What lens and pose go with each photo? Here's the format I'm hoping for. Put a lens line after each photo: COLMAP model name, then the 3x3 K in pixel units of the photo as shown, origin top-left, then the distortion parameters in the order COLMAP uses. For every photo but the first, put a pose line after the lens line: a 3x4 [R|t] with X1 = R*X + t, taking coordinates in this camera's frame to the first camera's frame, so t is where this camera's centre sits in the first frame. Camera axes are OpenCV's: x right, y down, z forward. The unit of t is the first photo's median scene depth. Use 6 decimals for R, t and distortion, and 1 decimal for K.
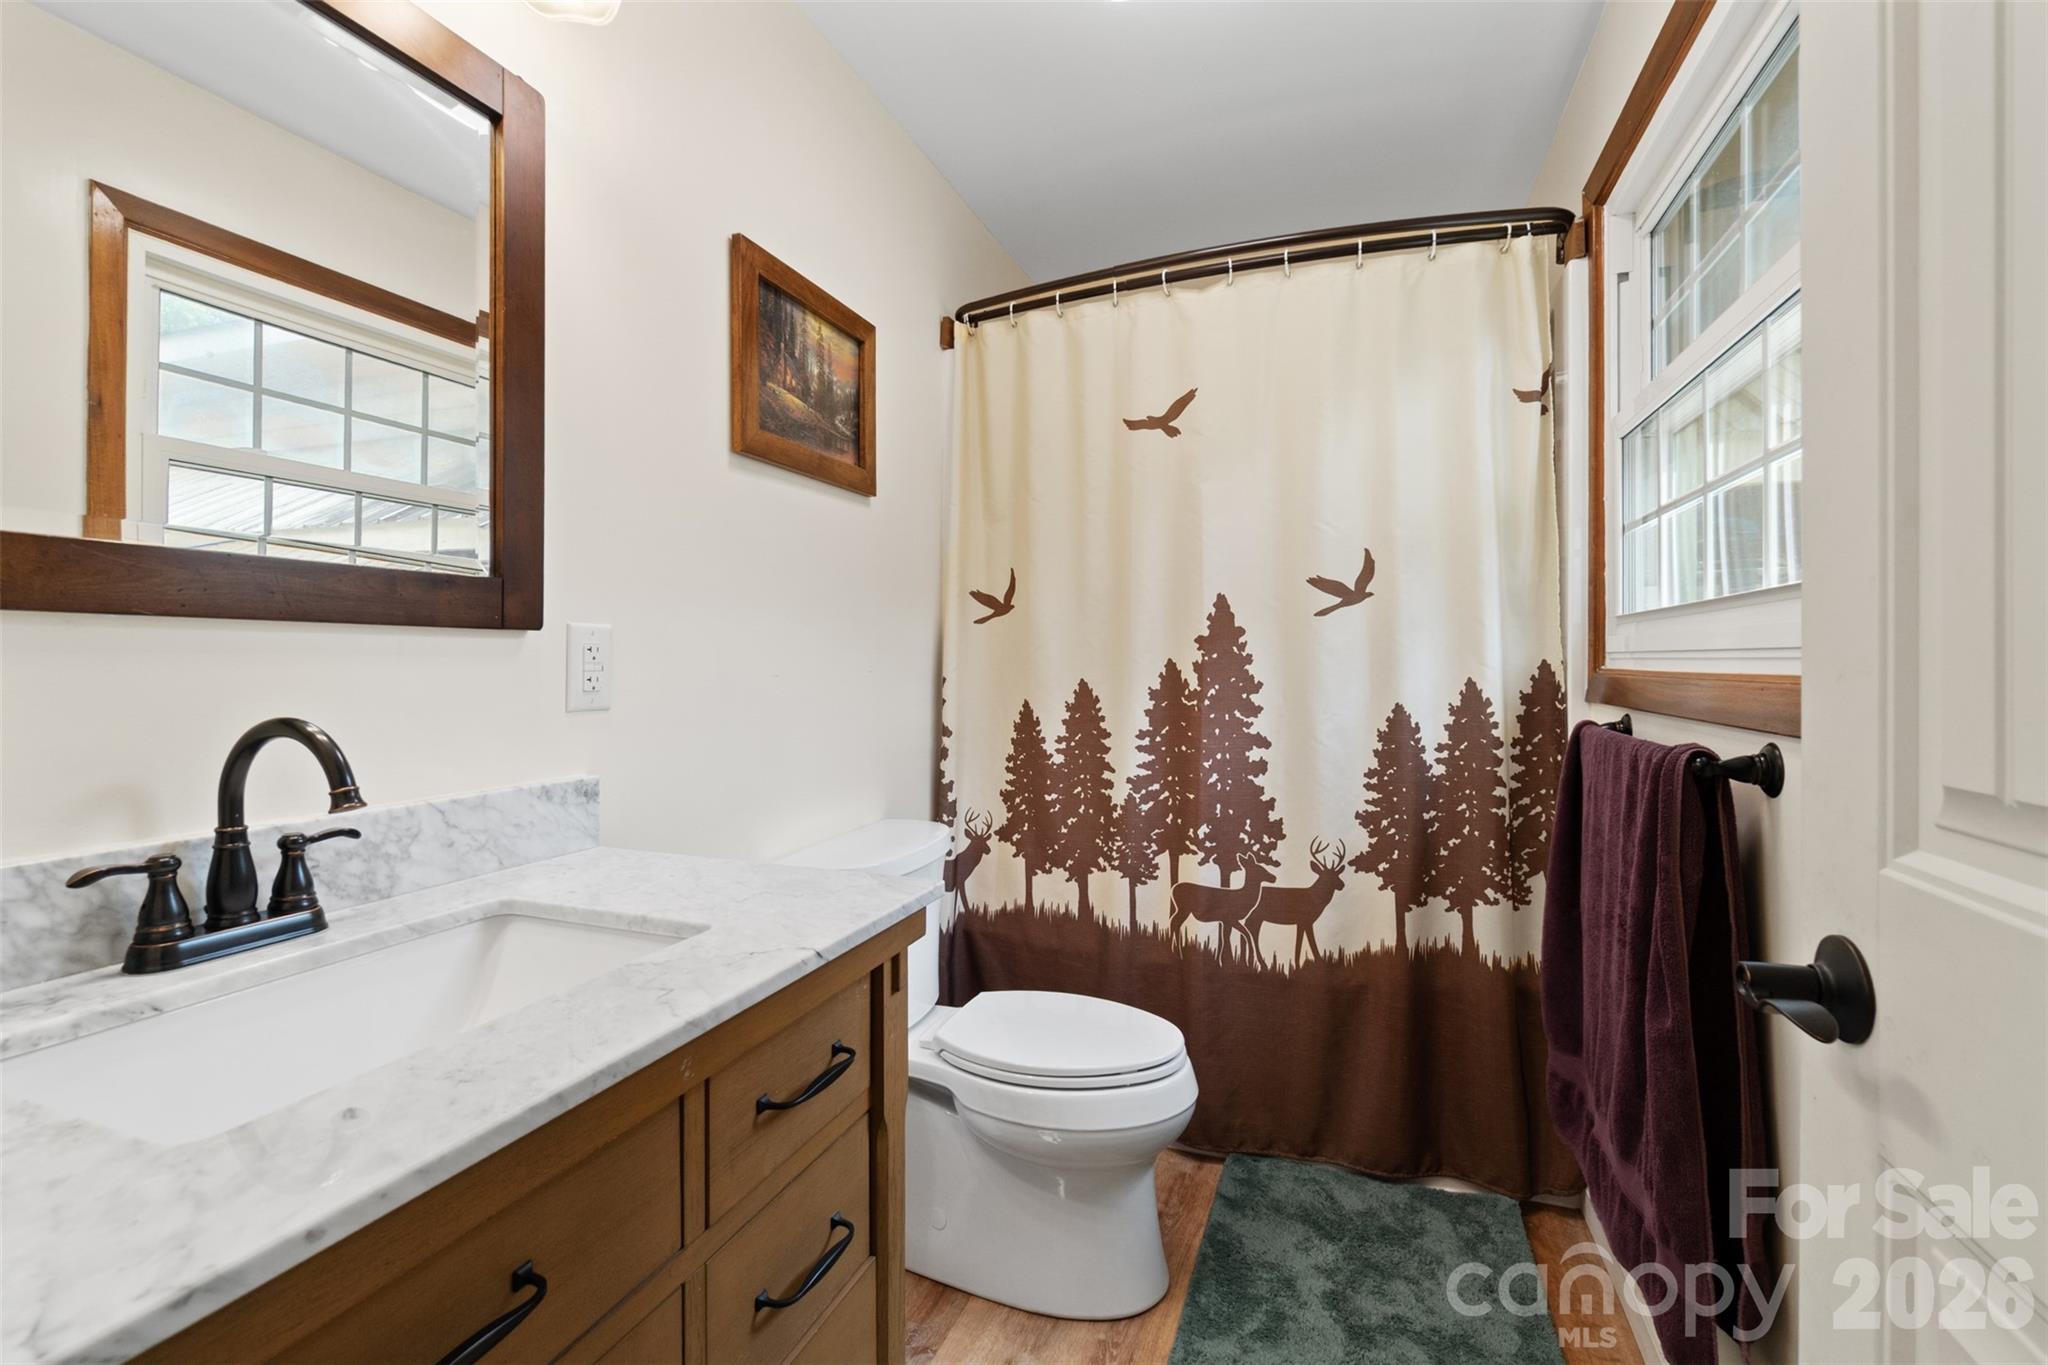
lens RADIAL K [[911.8, 0, 1010.2], [0, 911.8, 679.2], [0, 0, 1]] dist [-0.004546, 0.000455]
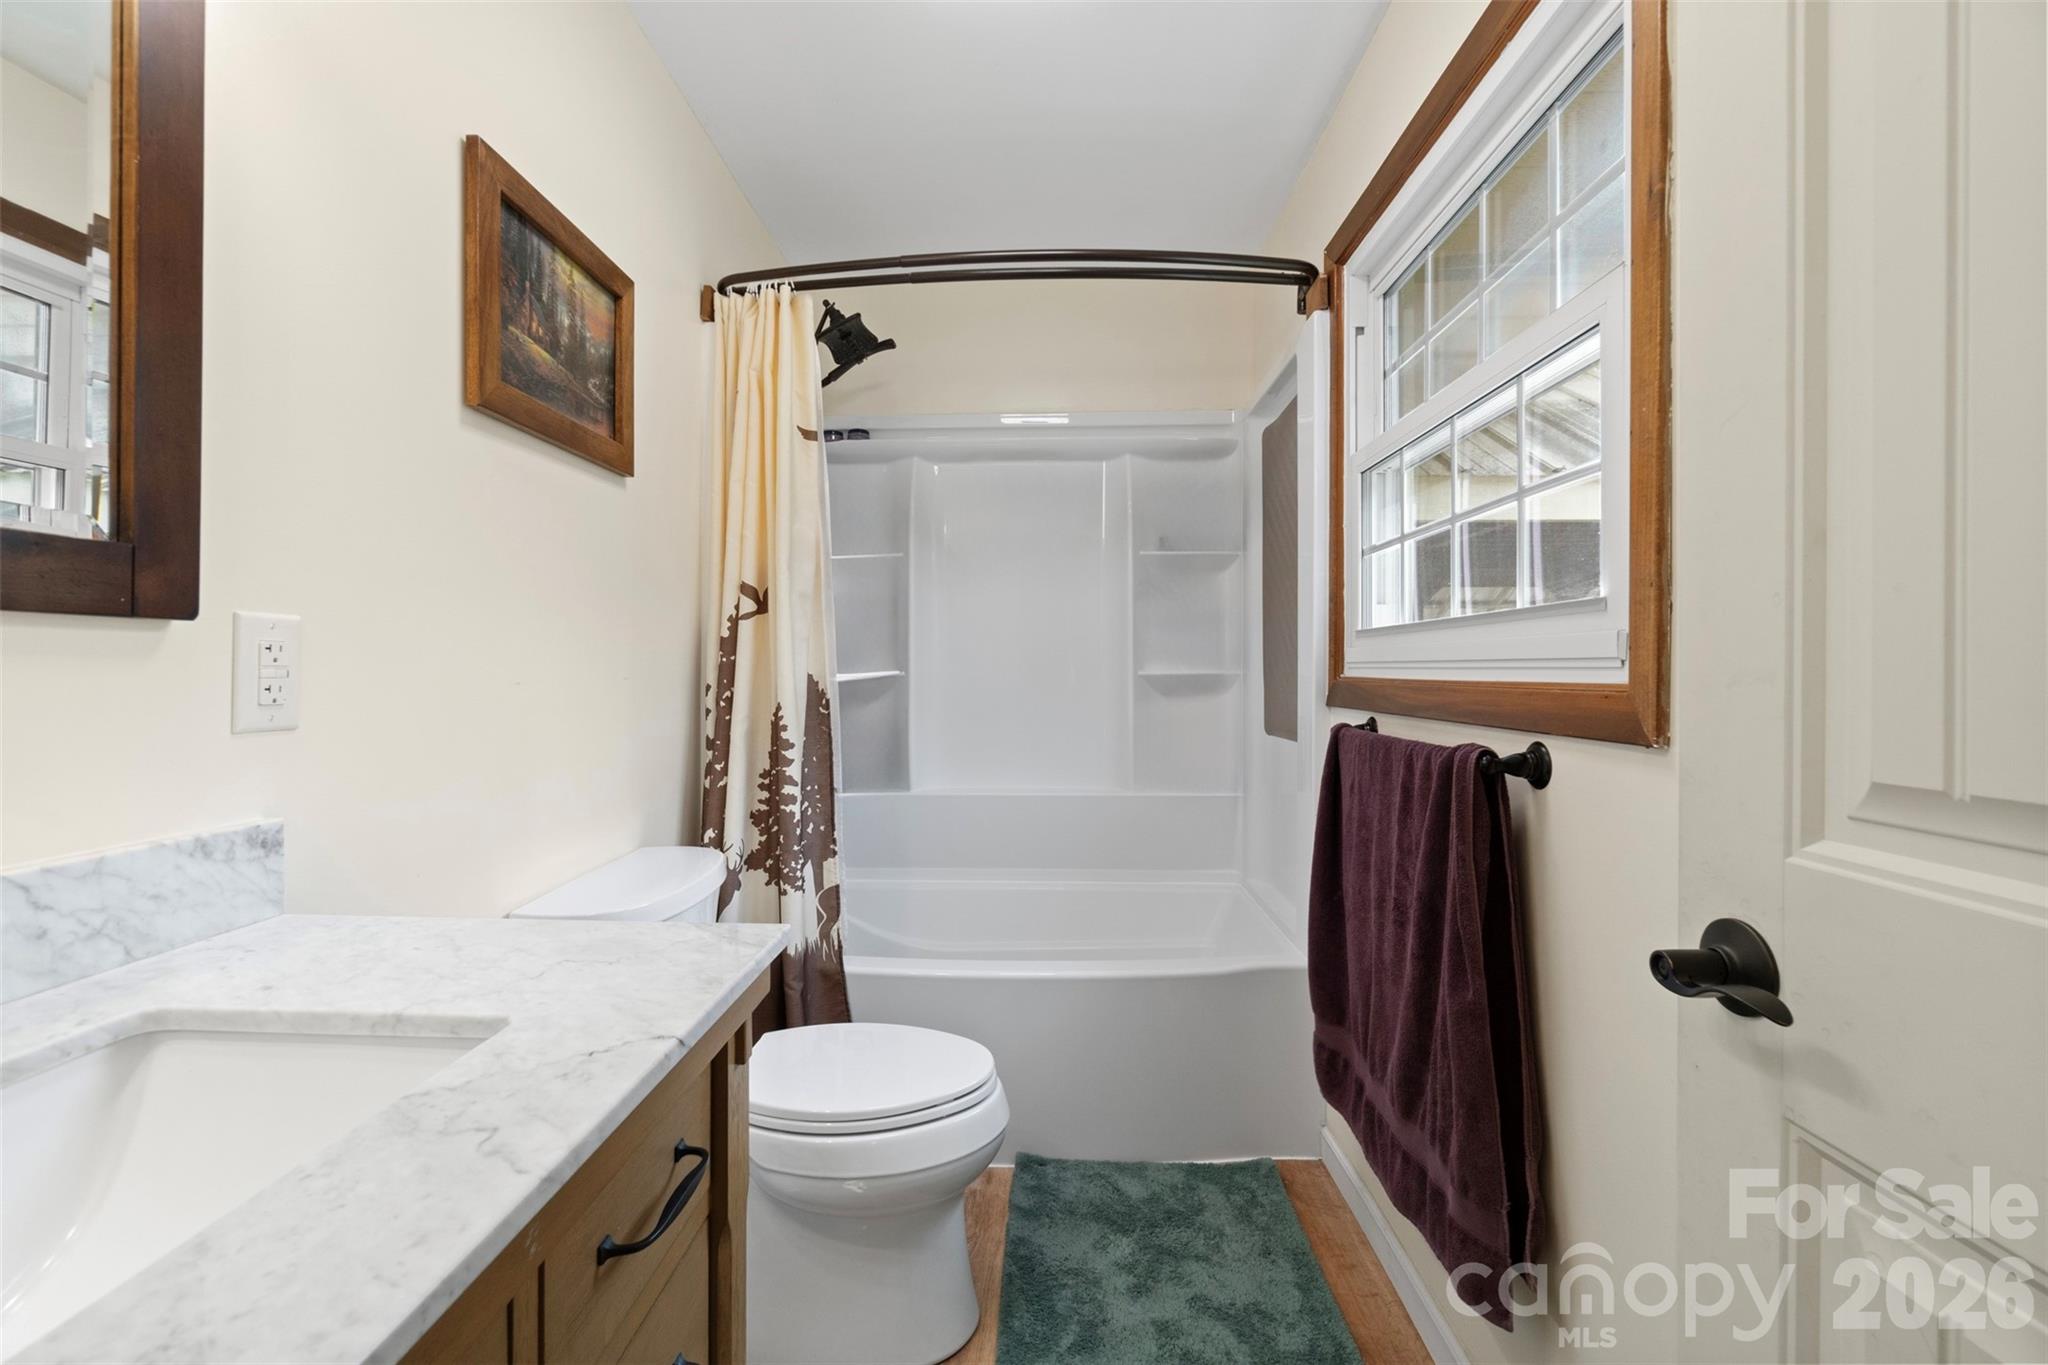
lens RADIAL K [[895.4, 0, 1024.0], [0, 895.4, 682.5], [0, 0, 1]] dist [-0.006981, 0.000668]
pose [[0.945969, -0.000685, 0.324255, -0.091299], [0.001962, 0.999992, -0.003614, -0.000794], [-0.324250, 0.004055, 0.945963, 0.092832]]
